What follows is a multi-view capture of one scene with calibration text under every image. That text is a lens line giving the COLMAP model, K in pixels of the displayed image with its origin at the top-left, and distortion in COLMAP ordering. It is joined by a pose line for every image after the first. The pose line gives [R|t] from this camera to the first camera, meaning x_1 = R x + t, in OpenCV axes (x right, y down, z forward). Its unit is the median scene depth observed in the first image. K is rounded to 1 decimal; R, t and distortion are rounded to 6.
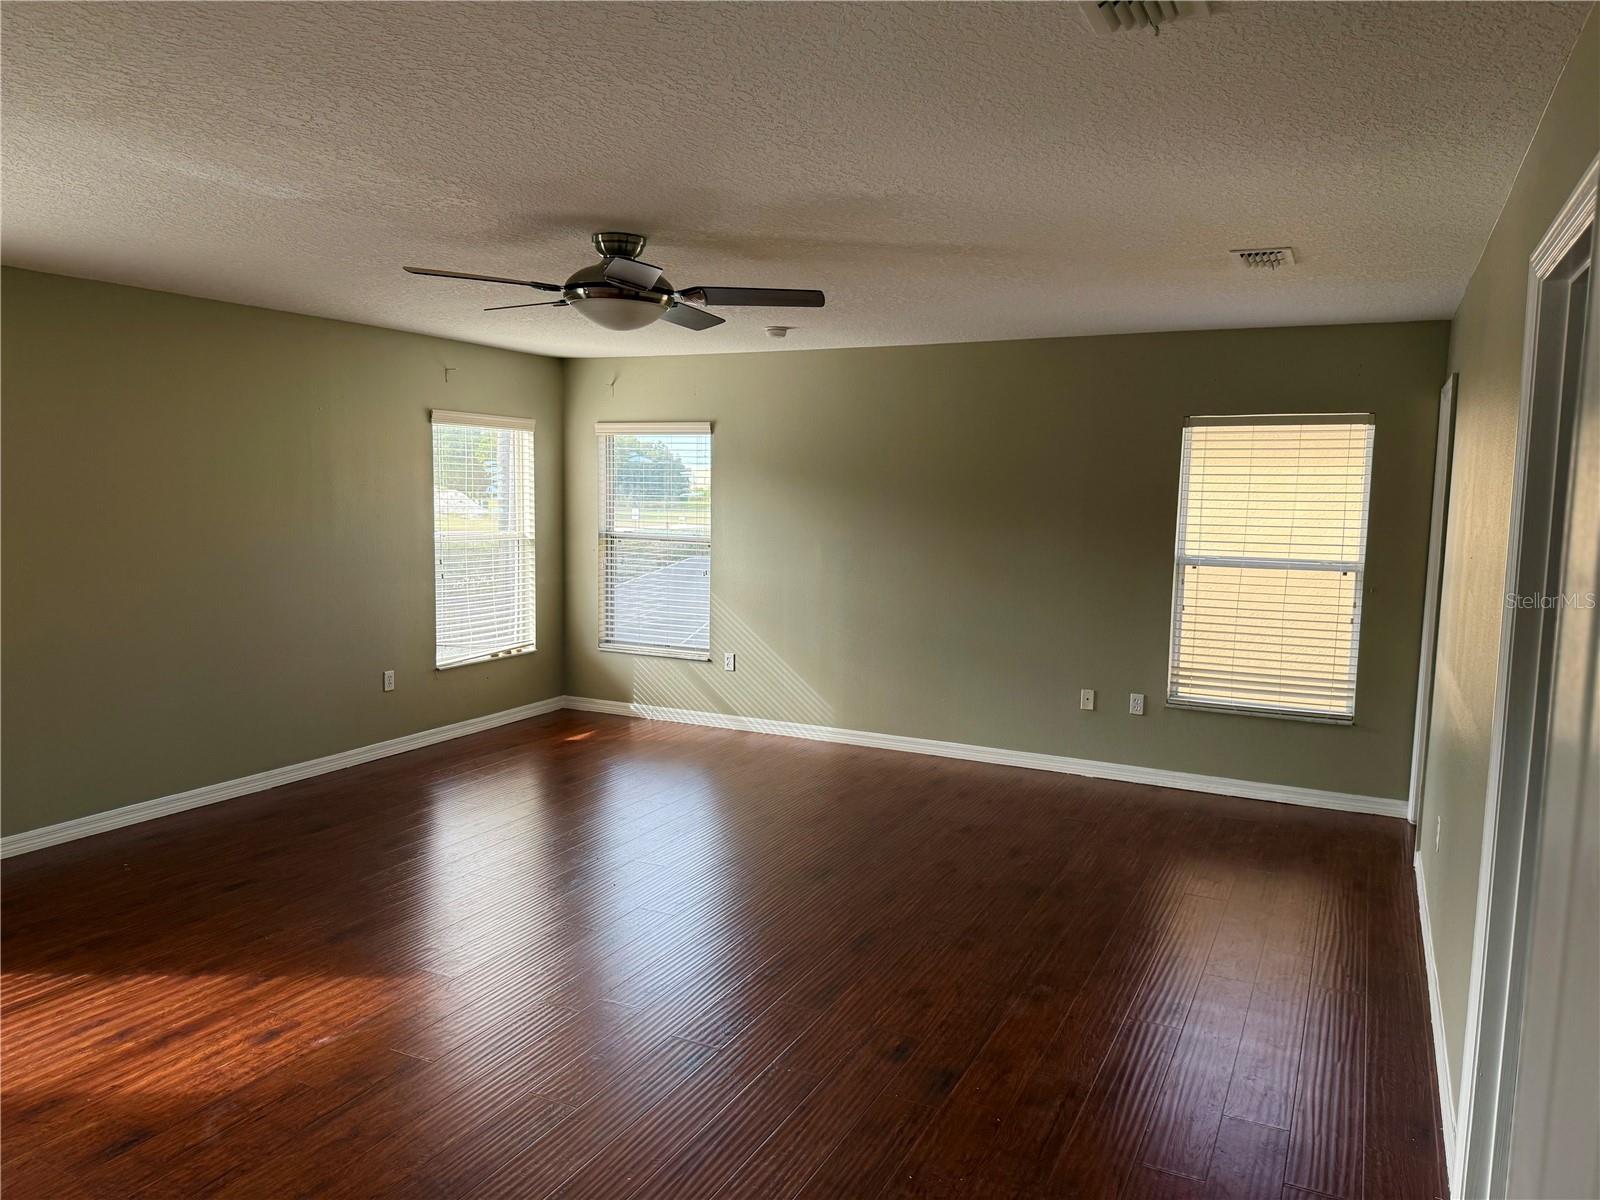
lens RADIAL K [[1133.7, 0, 800.0], [0, 1133.7, 600.0], [0, 0, 1]] dist [-0.000011, -0.001126]
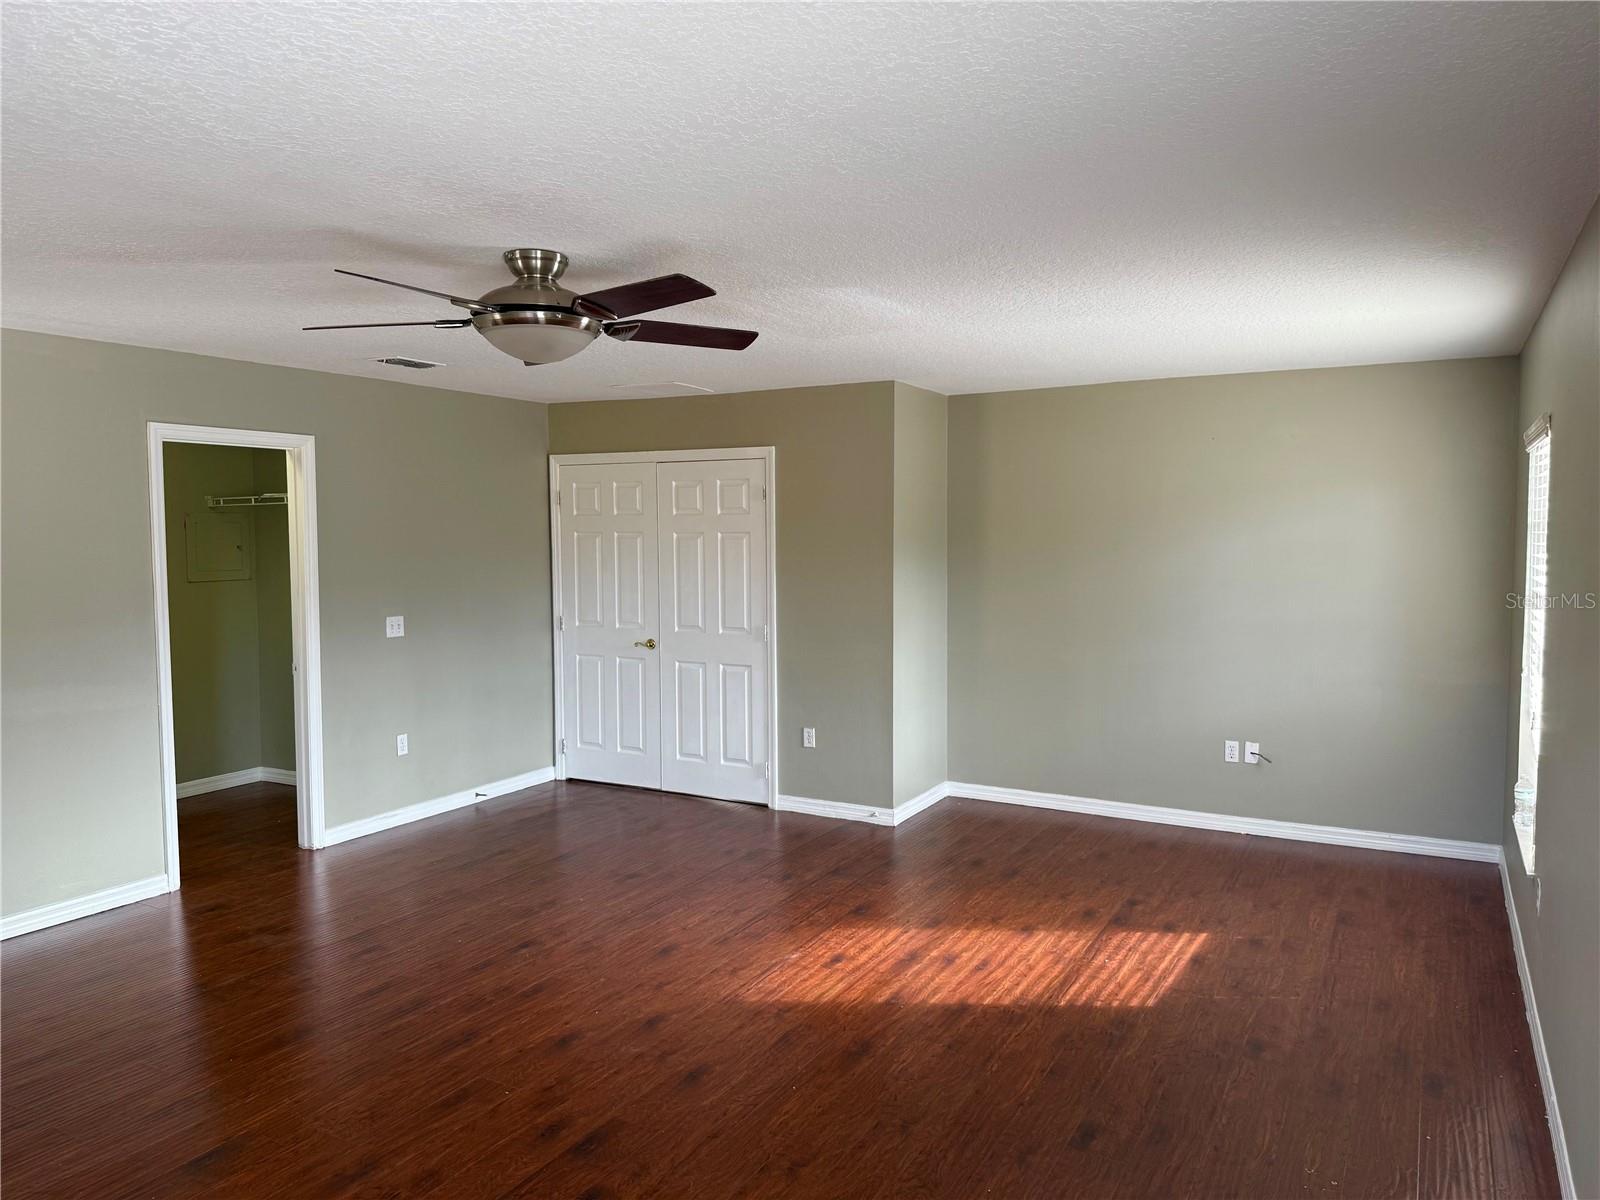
lens RADIAL K [[1121.7, 0, 804.7], [0, 1121.7, 576.6], [0, 0, 1]] dist [0.005650, 0.000113]
pose [[-0.999511, -0.011230, 0.029179, -0.445933], [-0.006367, 0.986824, 0.161674, -0.258376], [-0.030610, 0.161410, -0.986413, 2.142002]]
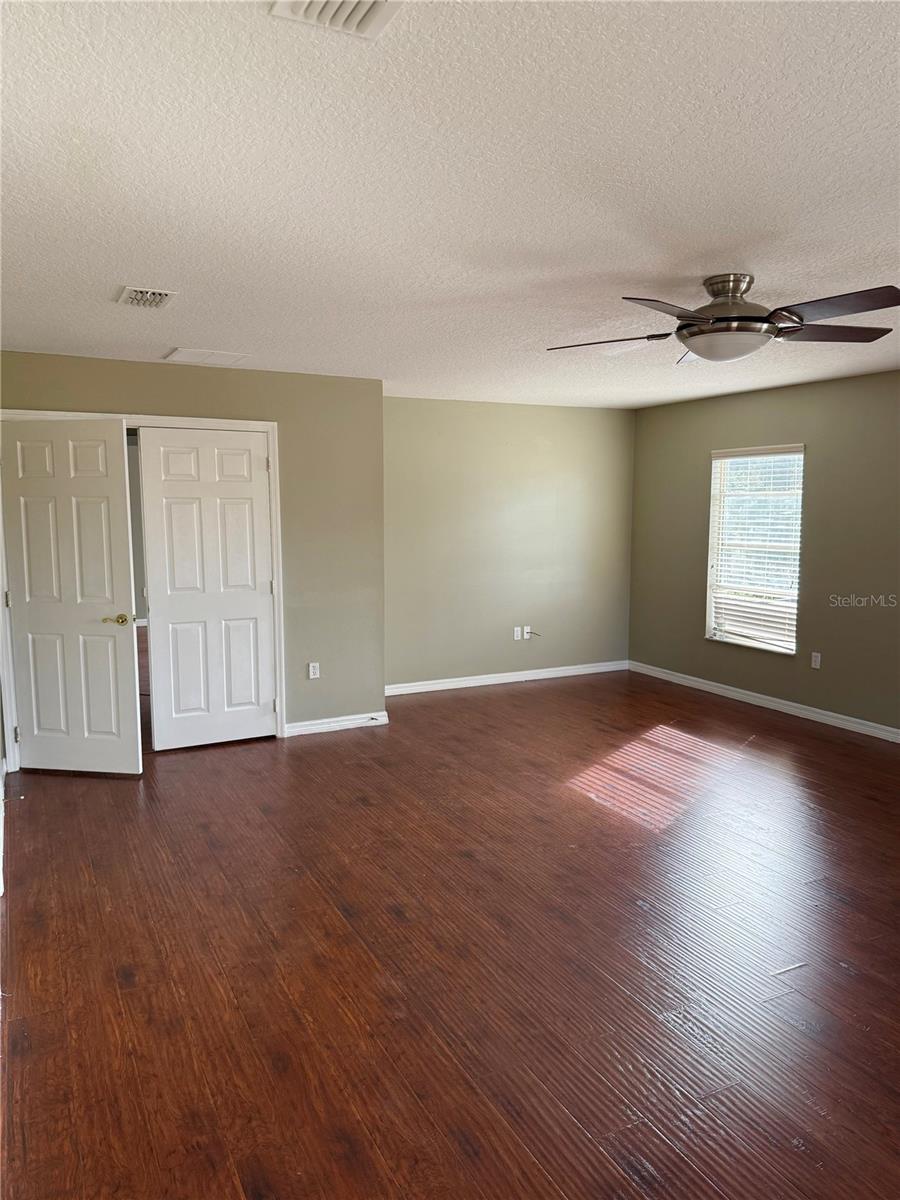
lens RADIAL K [[850.2, 0, 450.0], [0, 850.2, 600.0], [0, 0, 1]] dist [-0.000011, -0.001126]
pose [[-0.585579, 0.084959, -0.806151, 0.808109], [-0.095690, 0.980294, 0.172821, -0.148552], [0.804947, 0.178341, -0.565910, 1.492825]]
